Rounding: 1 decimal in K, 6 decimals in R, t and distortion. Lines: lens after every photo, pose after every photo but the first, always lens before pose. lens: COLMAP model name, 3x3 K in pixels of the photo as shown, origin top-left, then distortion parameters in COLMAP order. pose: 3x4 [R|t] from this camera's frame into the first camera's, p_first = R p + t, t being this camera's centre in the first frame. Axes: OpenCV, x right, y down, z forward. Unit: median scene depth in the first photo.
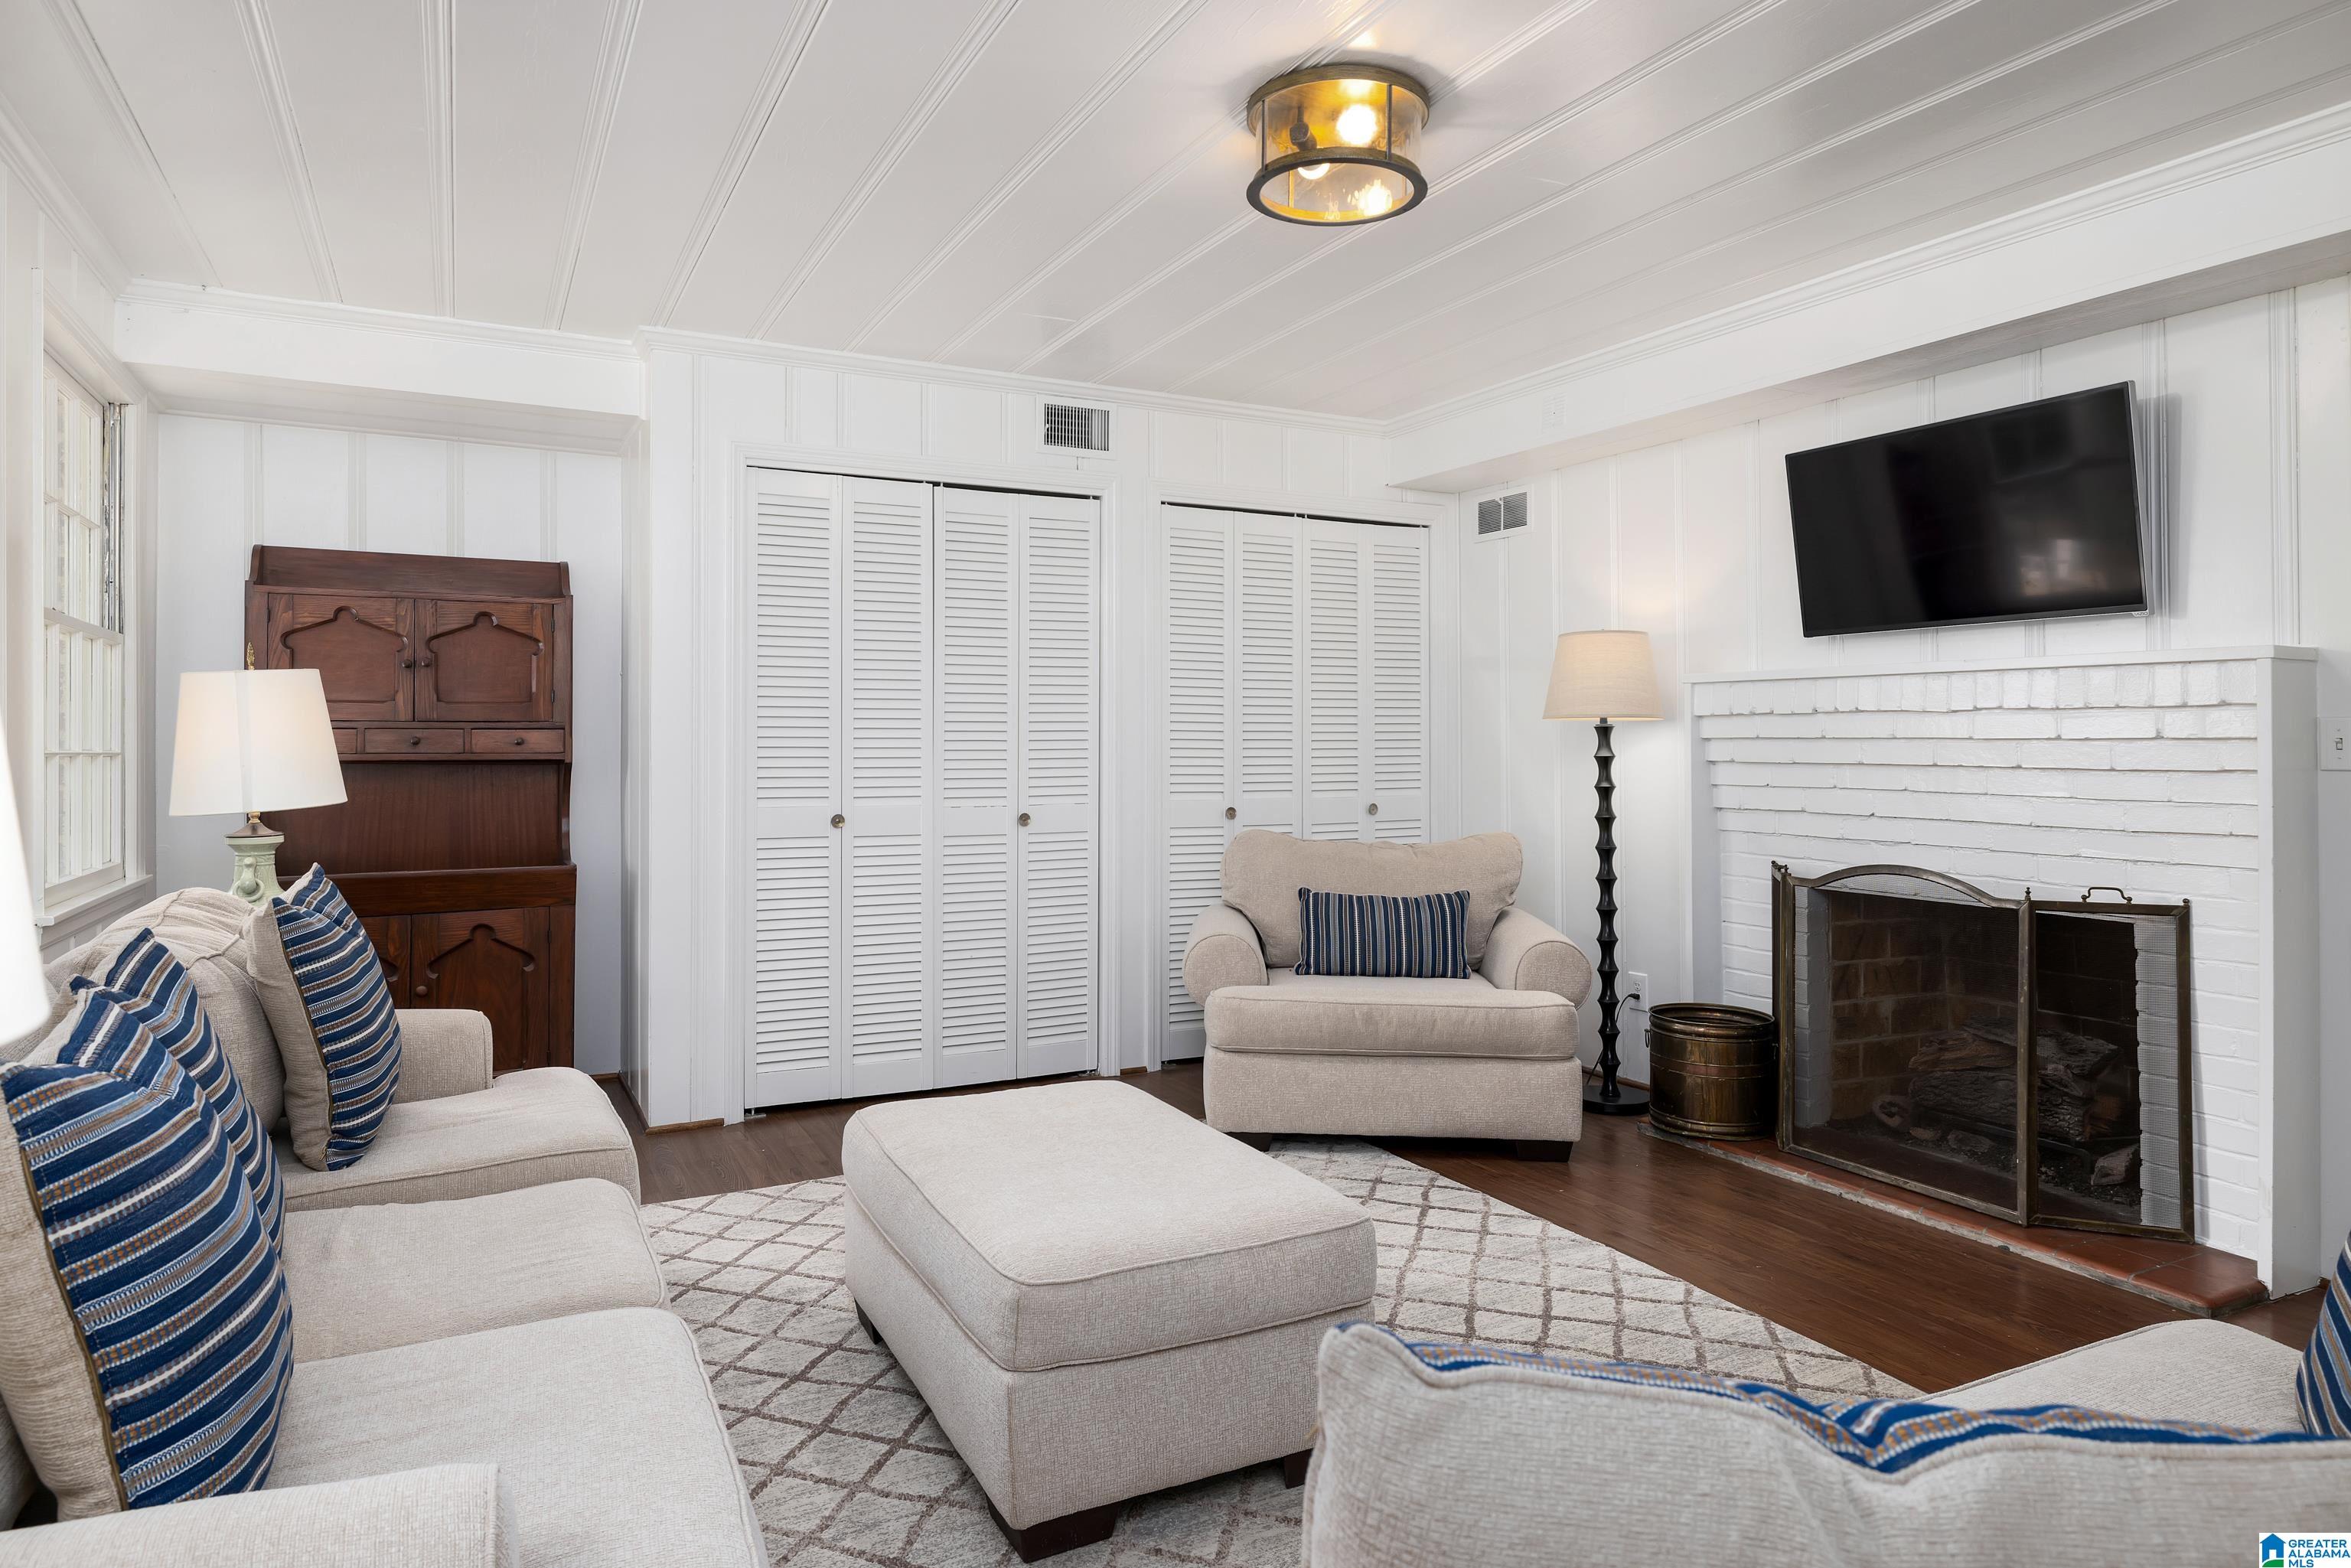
lens RADIAL K [[1370.1, 0, 1169.5], [0, 1370.1, 723.2], [0, 0, 1]] dist [0.001122, 0.000693]
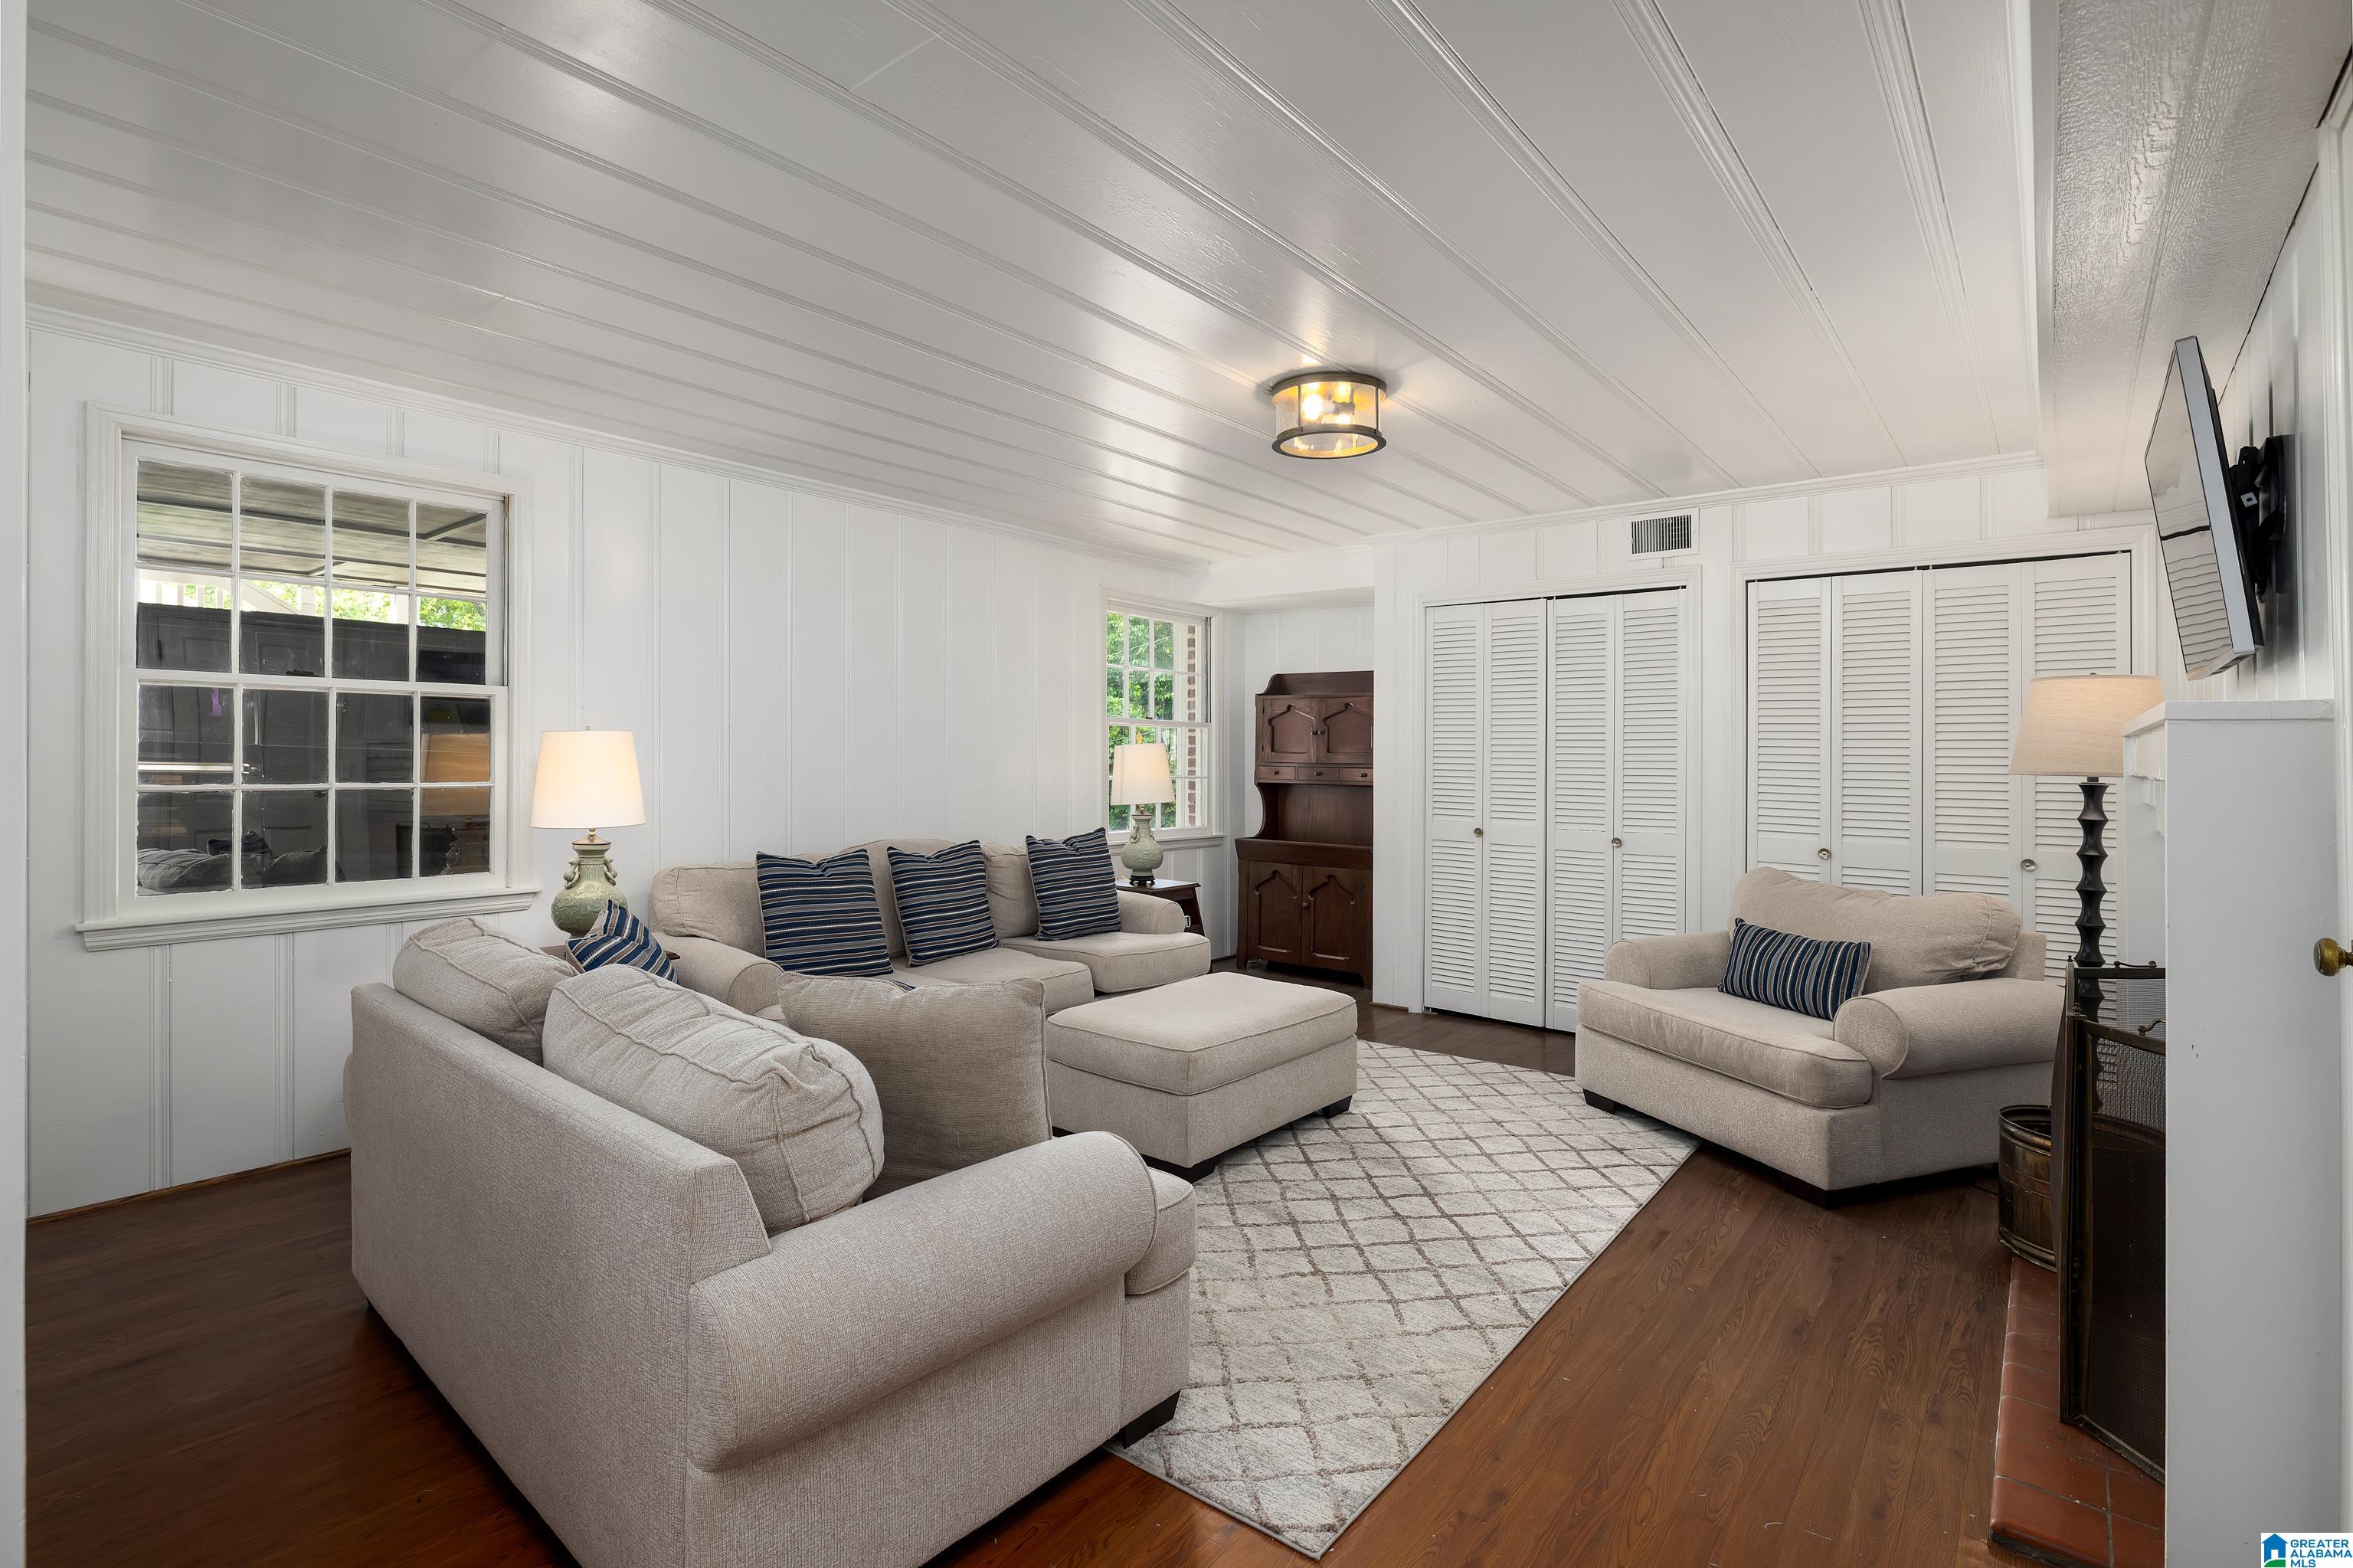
lens RADIAL K [[1112.0, 0, 1166.7], [0, 1112.0, 758.1], [0, 0, 1]] dist [-0.011305, -0.000151]
pose [[0.403053, 0.008134, -0.915140, 0.788260], [-0.003010, 0.999967, 0.007563, -0.019863], [0.915172, -0.000294, 0.403064, 0.202672]]
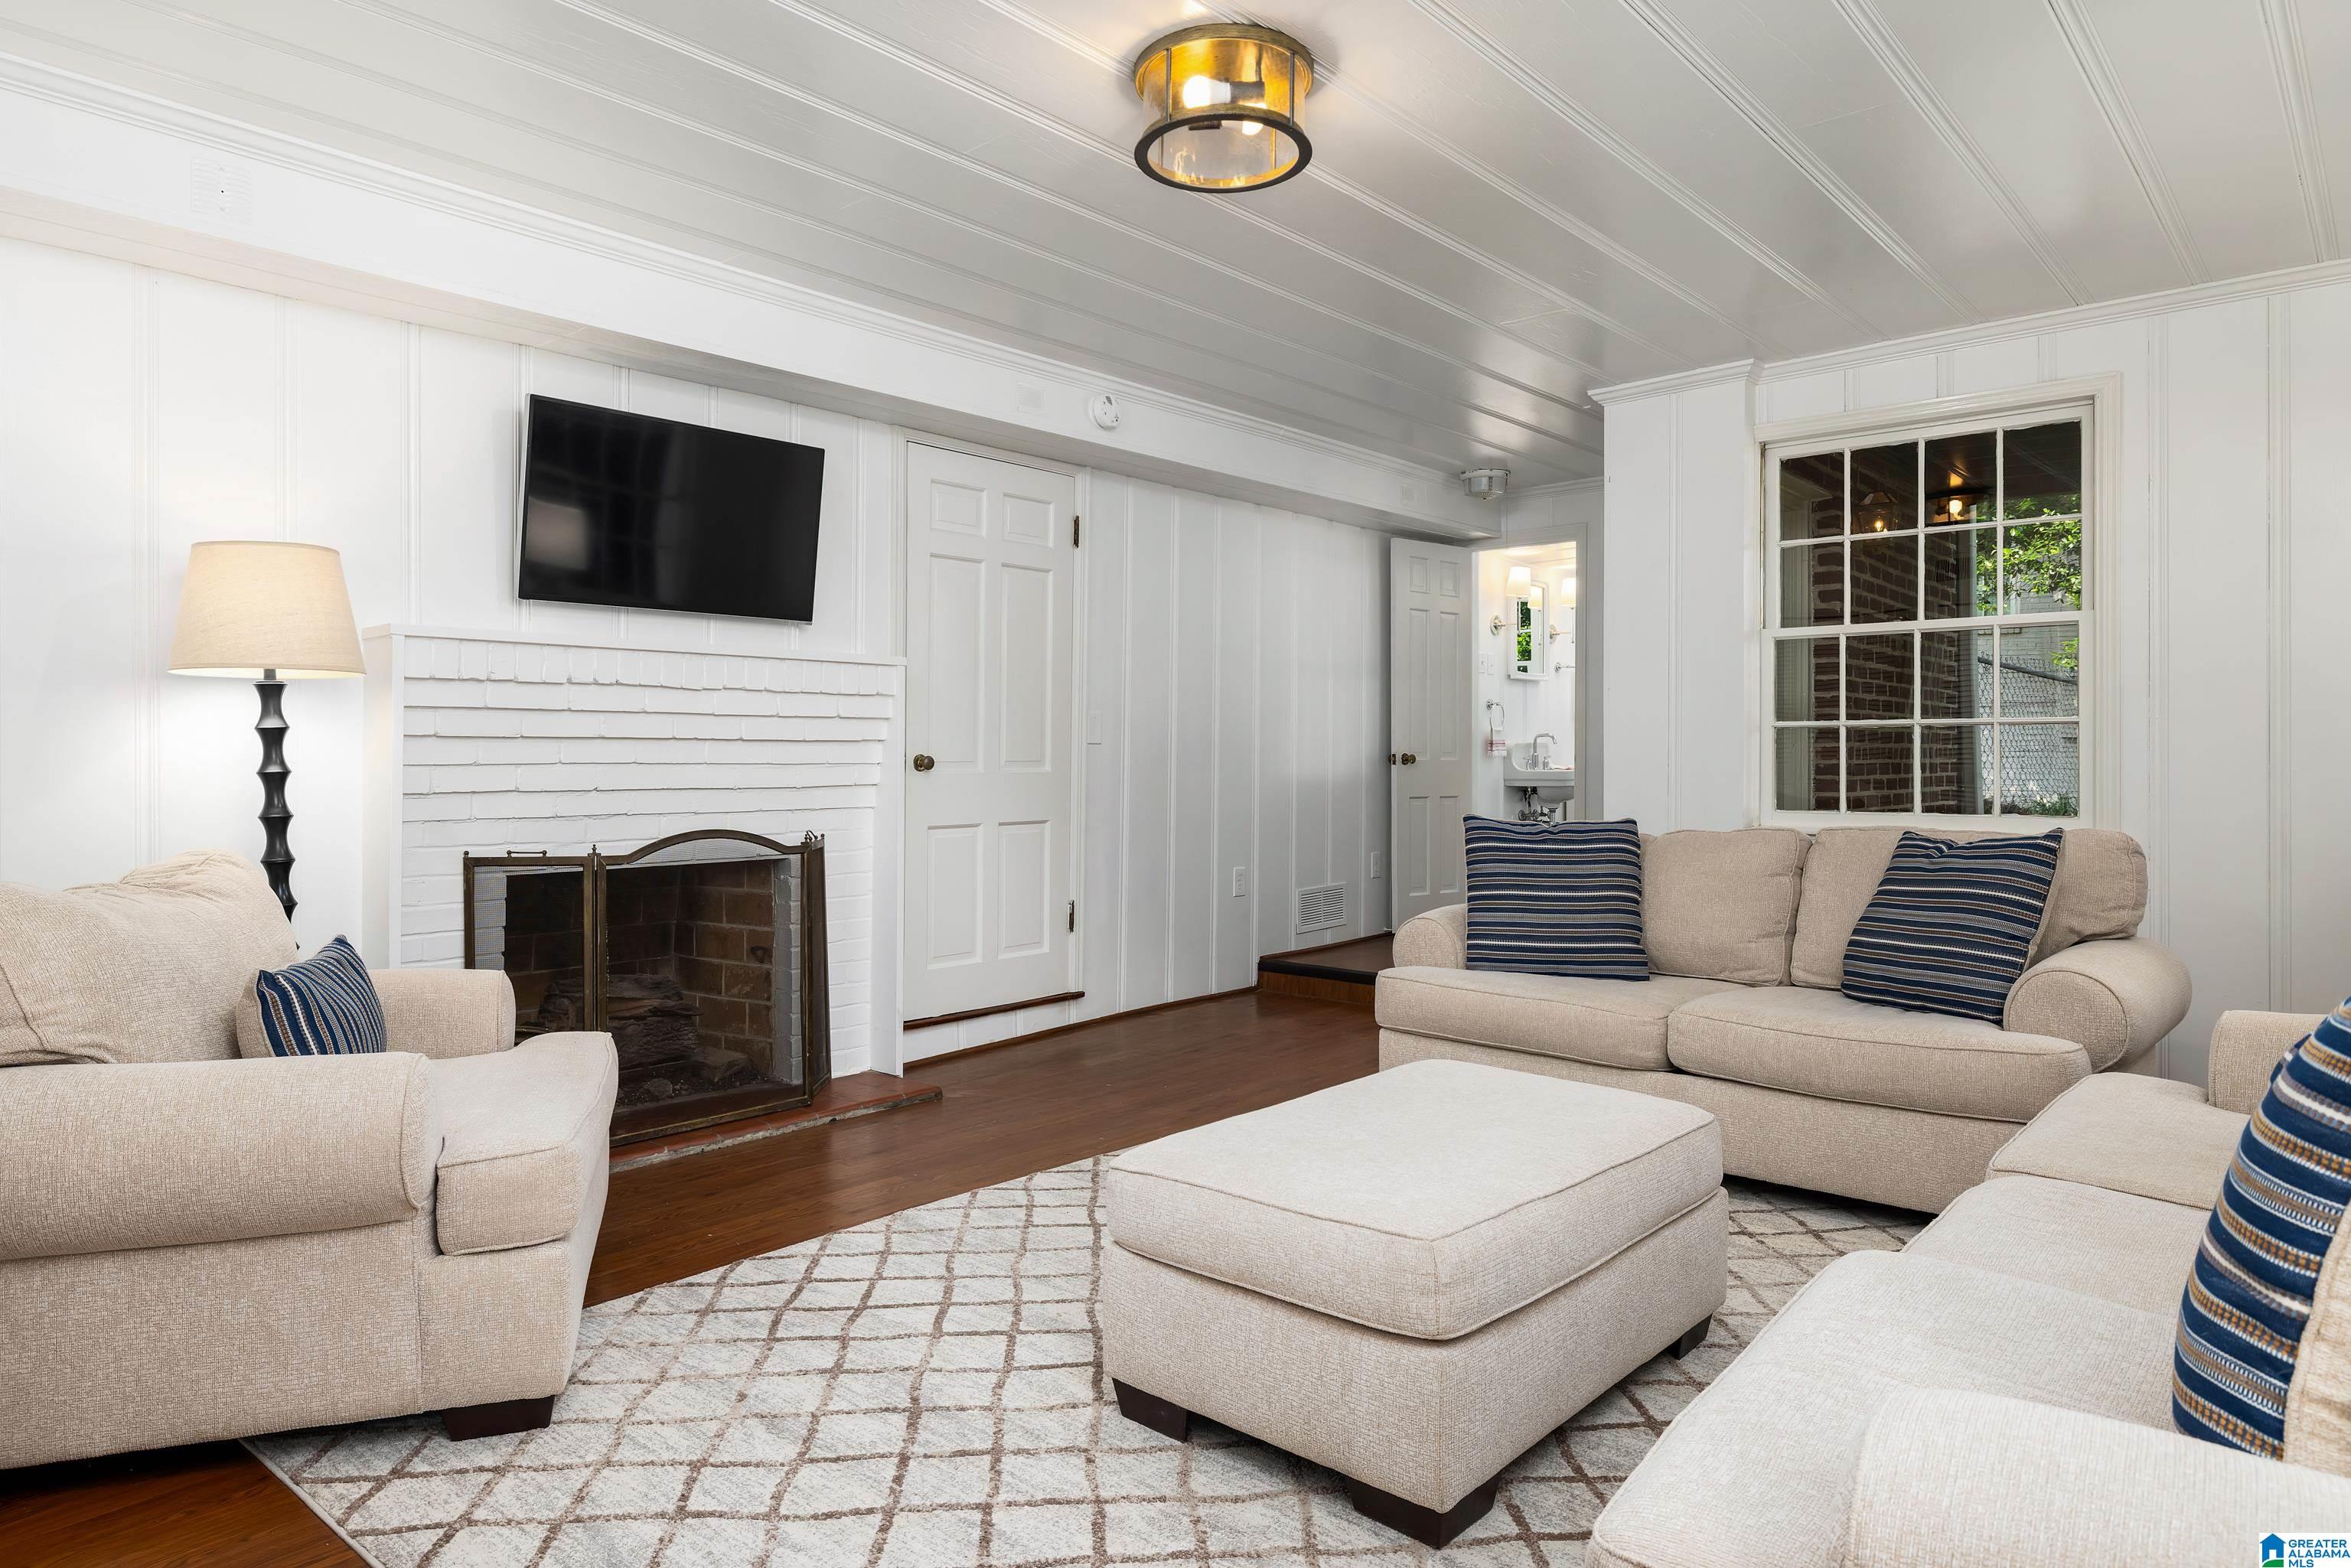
lens RADIAL K [[1438.0, 0, 1178.2], [0, 1438.0, 735.5], [0, 0, 1]] dist [-0.001516, -0.000332]
pose [[-0.366974, 0.003027, 0.930226, -0.571088], [-0.021007, 0.999713, -0.011541, 0.029716], [-0.929994, -0.023776, -0.366805, 0.929139]]
